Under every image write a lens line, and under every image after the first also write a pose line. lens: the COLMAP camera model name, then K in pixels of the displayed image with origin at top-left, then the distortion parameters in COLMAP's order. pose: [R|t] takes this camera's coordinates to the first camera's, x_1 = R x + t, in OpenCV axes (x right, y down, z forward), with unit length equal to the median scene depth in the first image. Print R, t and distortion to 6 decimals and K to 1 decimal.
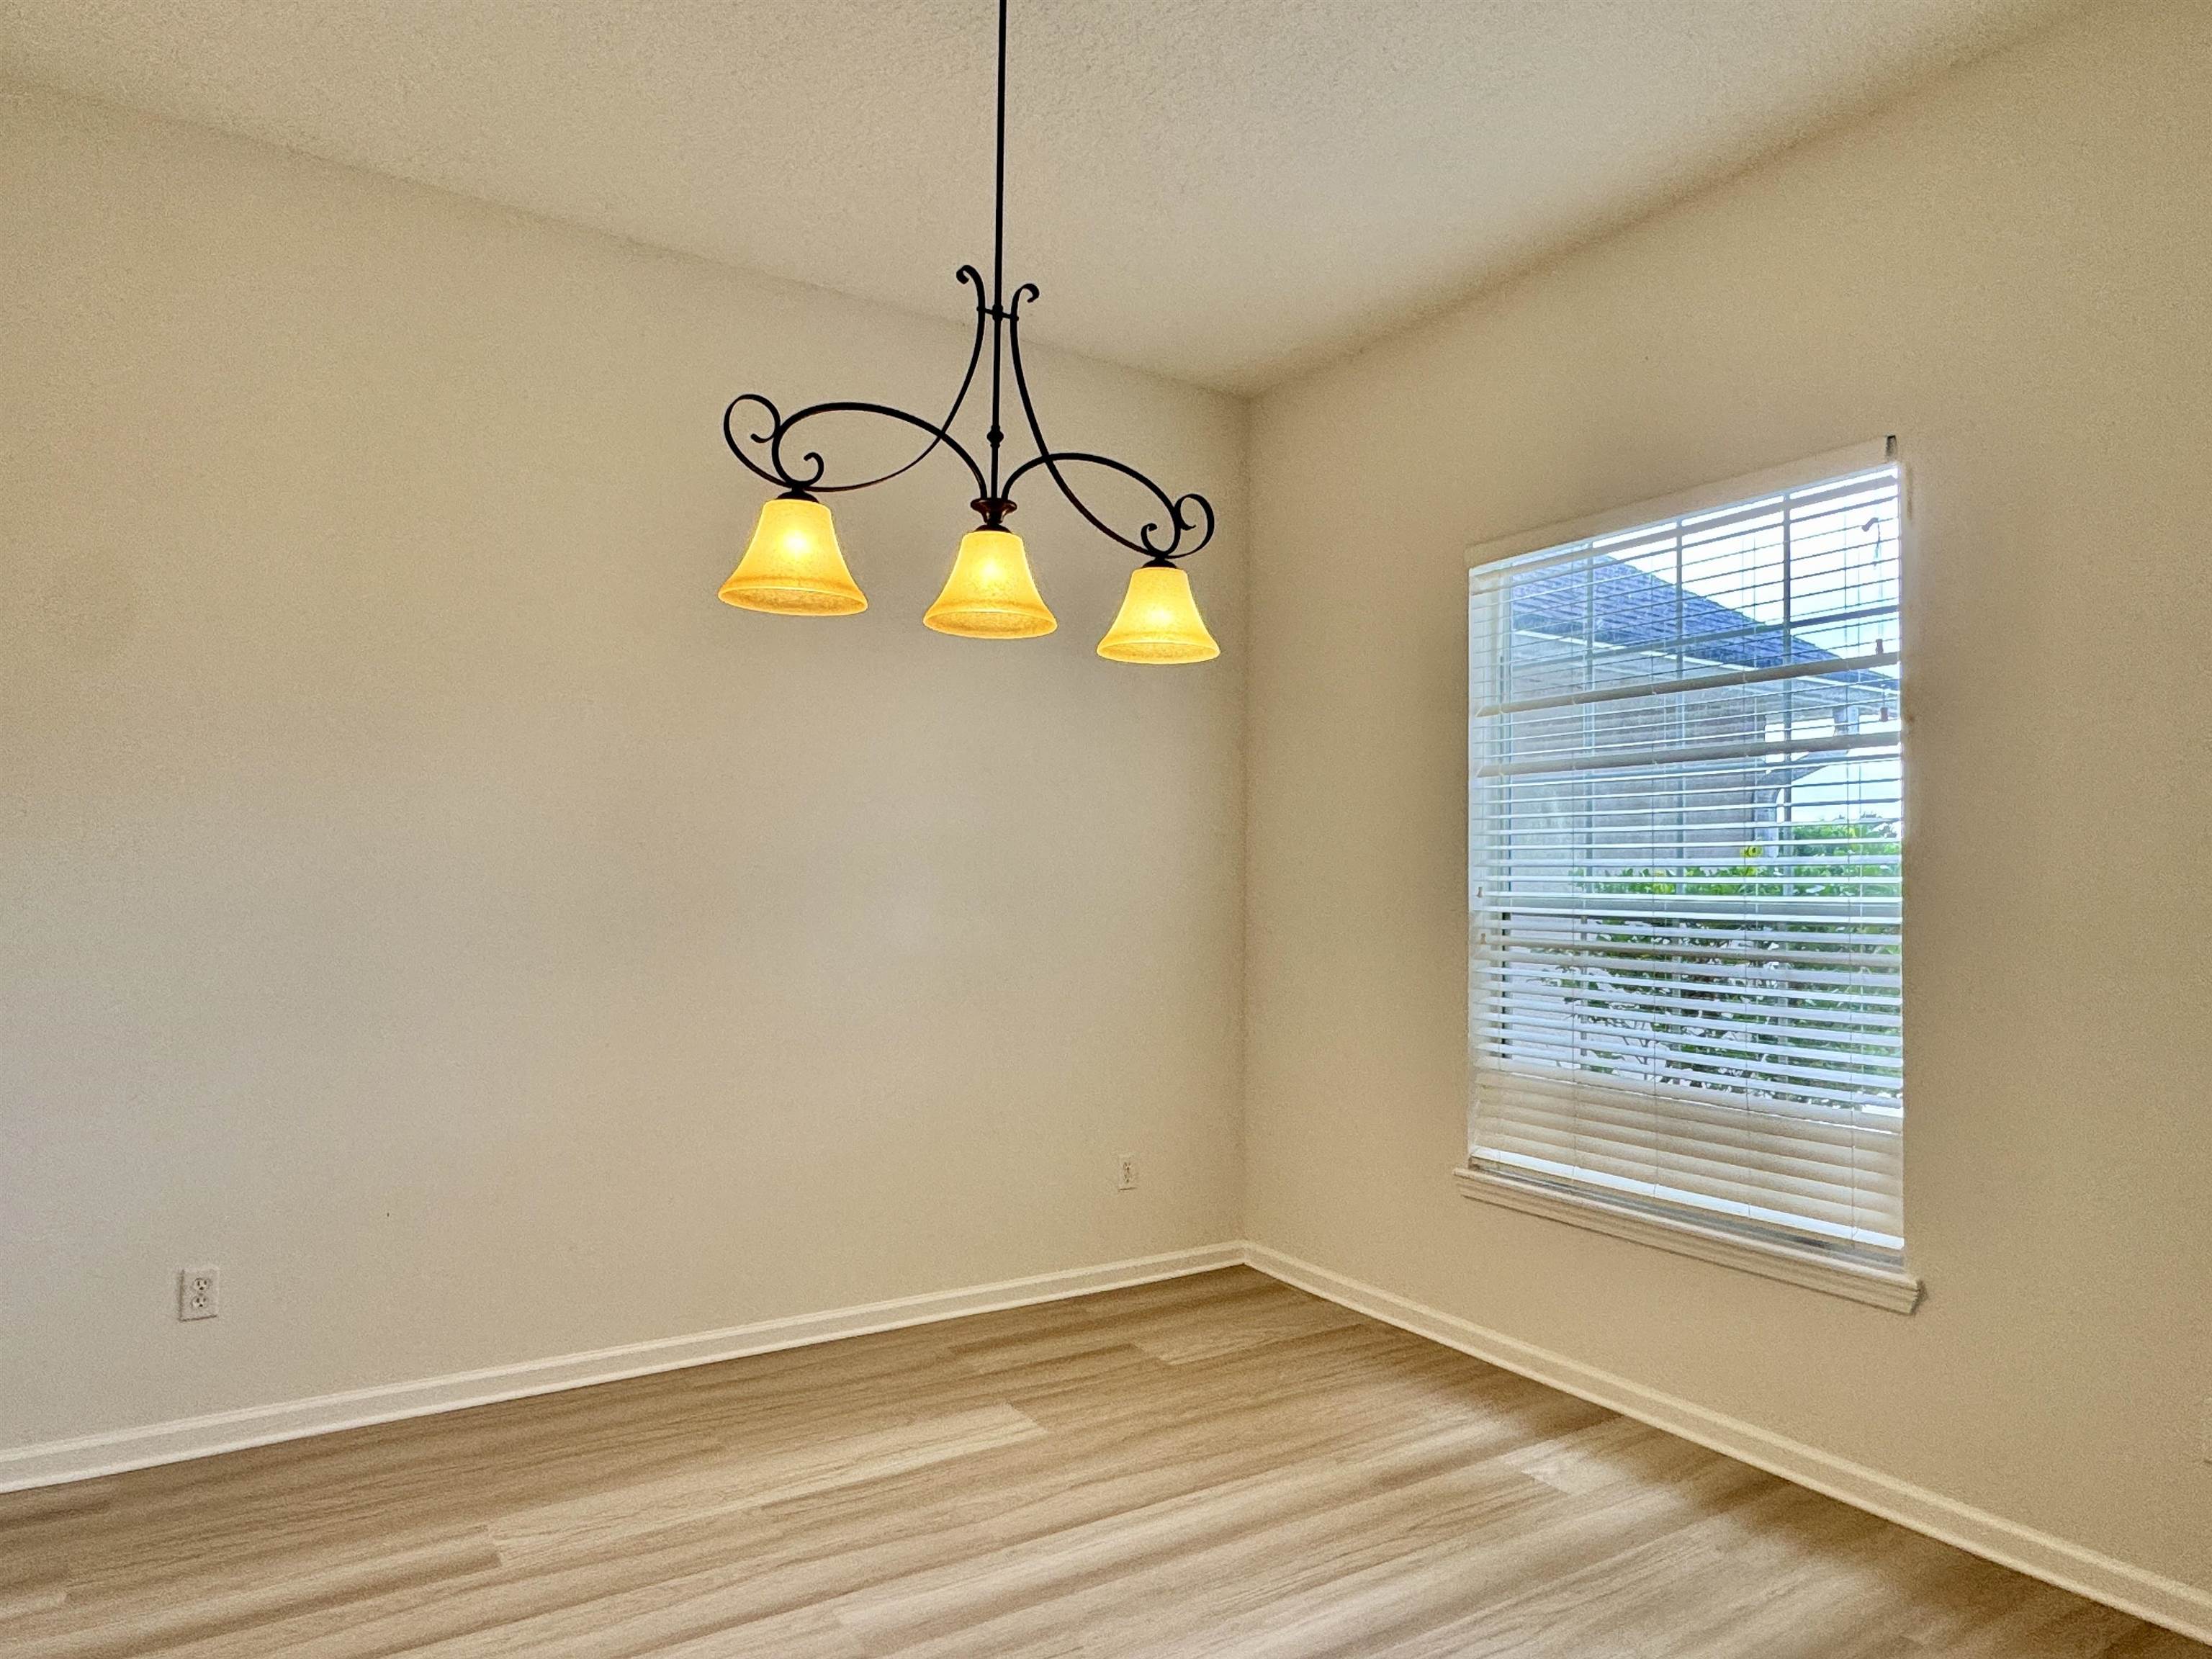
lens RADIAL K [[1339.0, 0, 1108.9], [0, 1339.0, 822.5], [0, 0, 1]] dist [-0.004792, -0.002393]
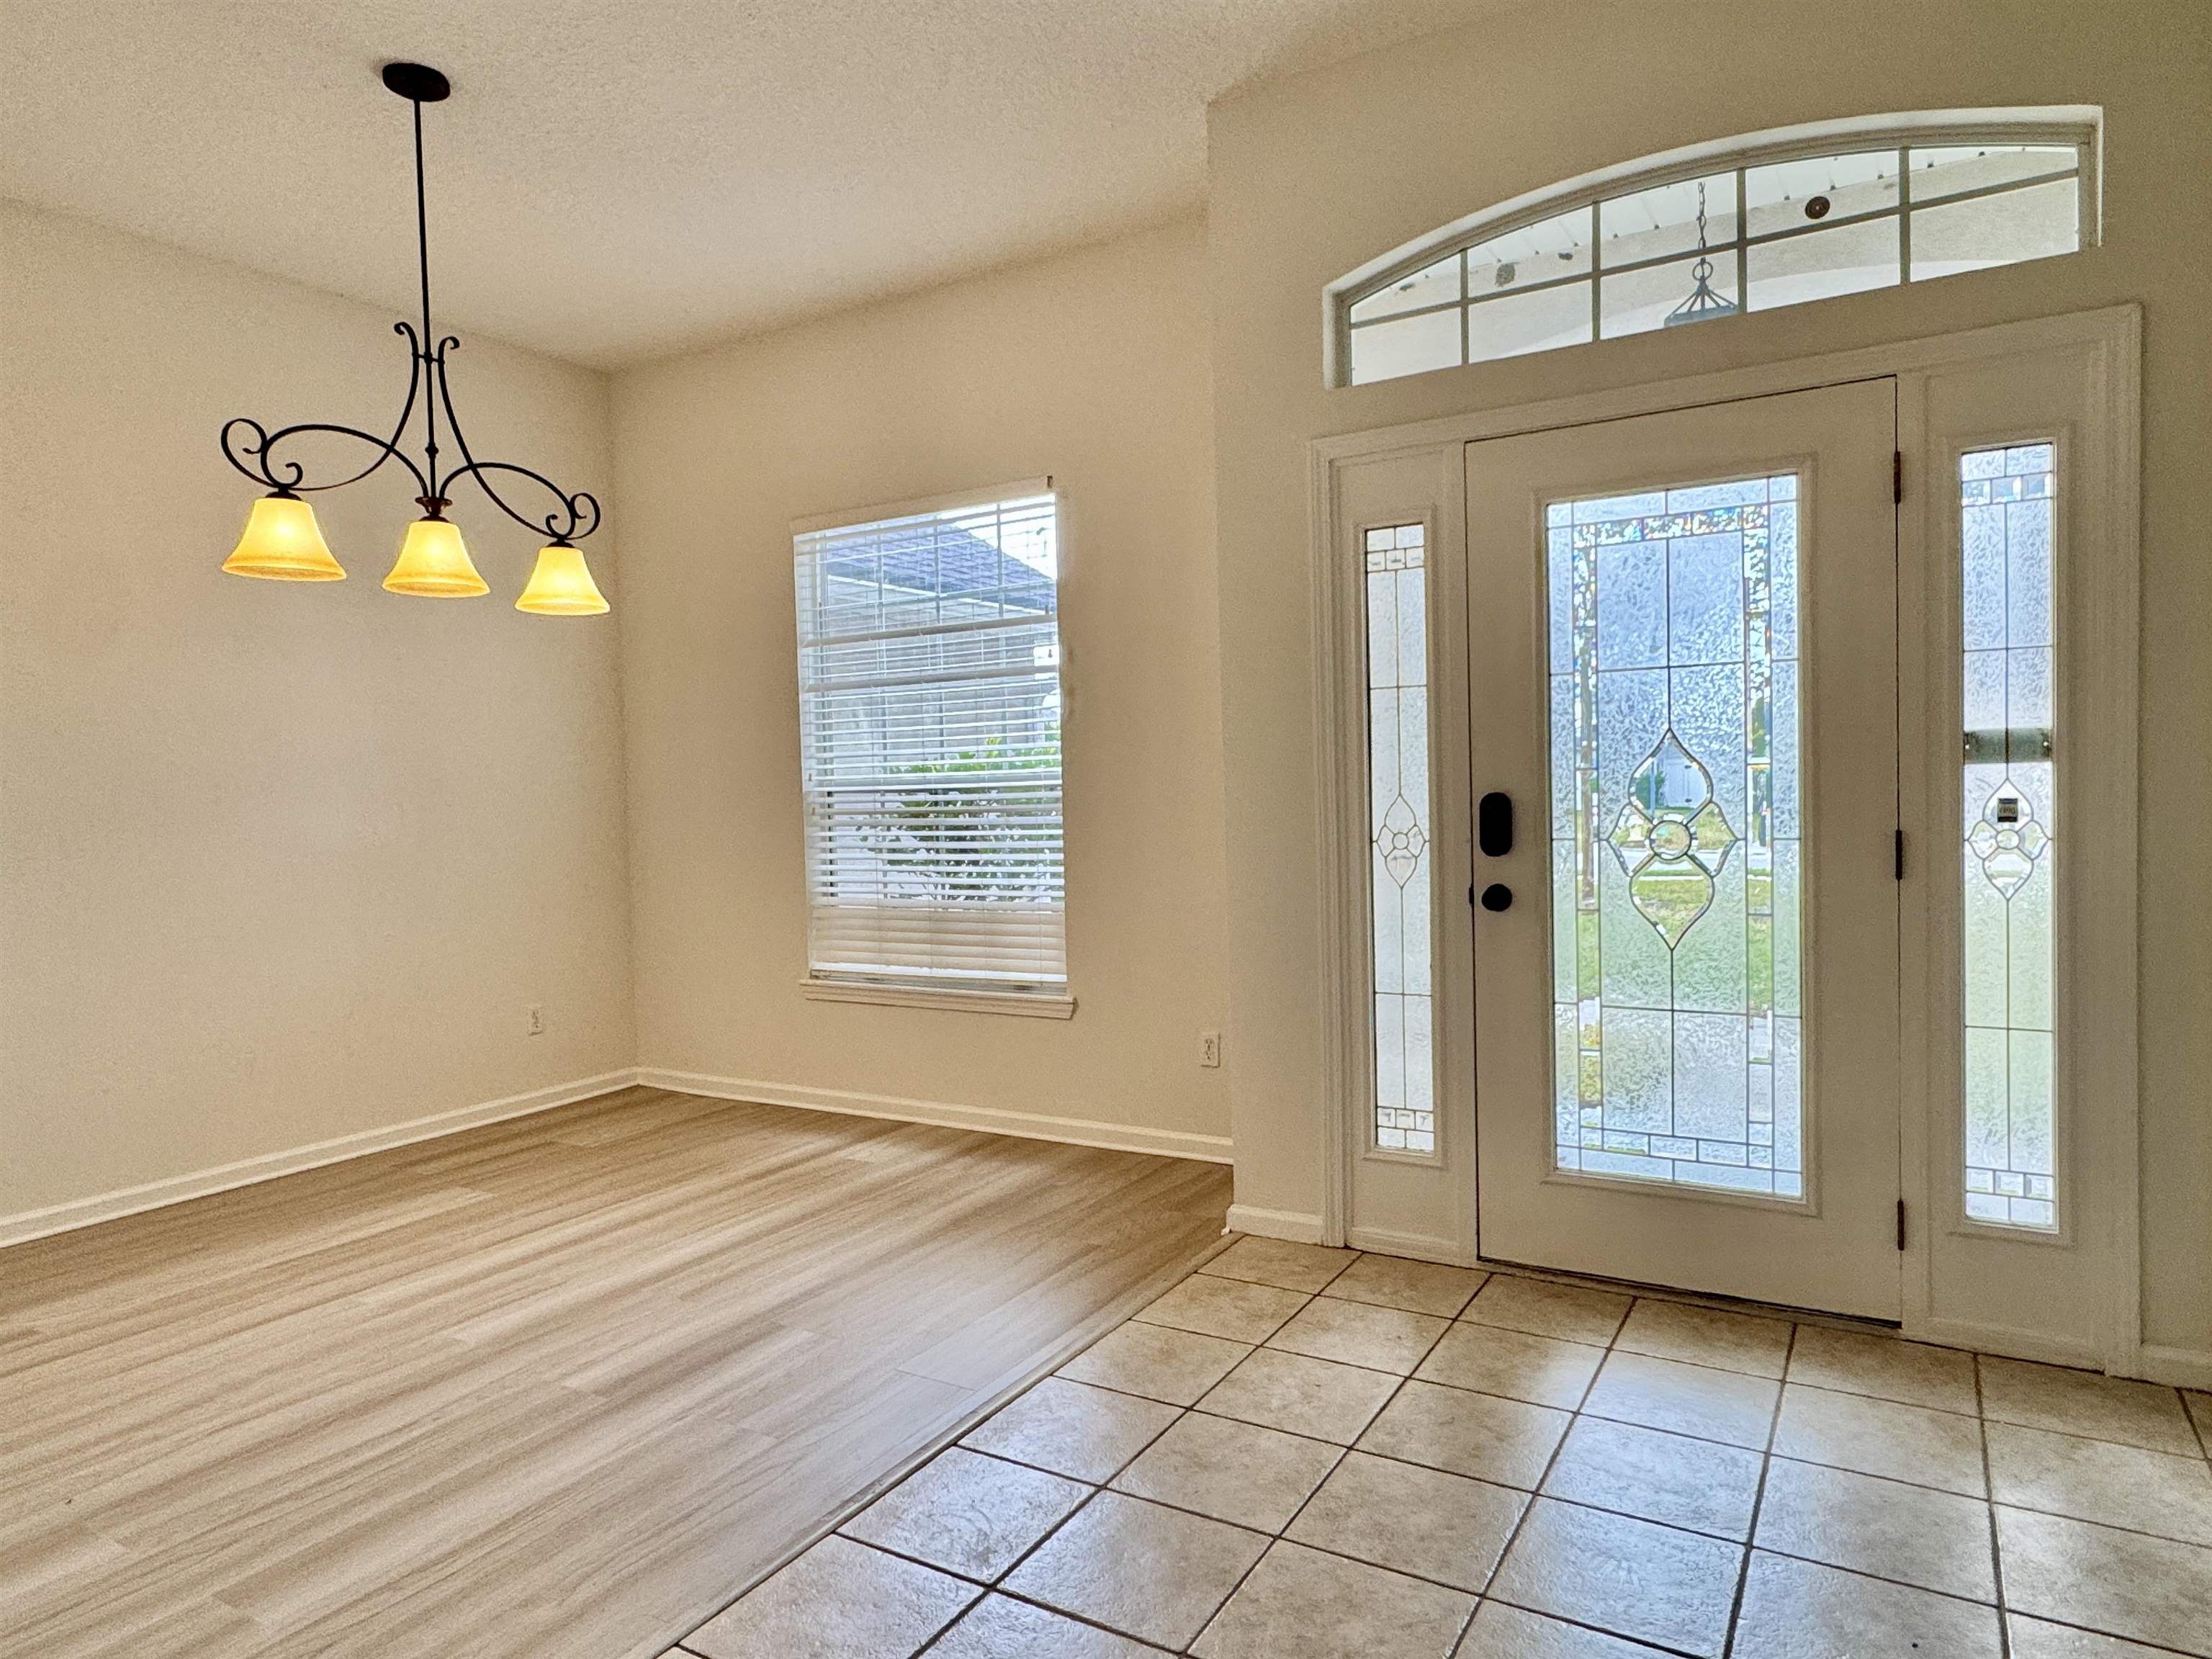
lens RADIAL K [[1339.0, 0, 1108.9], [0, 1339.0, 822.5], [0, 0, 1]] dist [-0.004792, -0.002393]
pose [[0.894467, -0.051131, 0.444202, -0.079001], [0.020292, 0.997059, 0.073908, 0.004540], [-0.446674, -0.057095, 0.892873, -0.477867]]
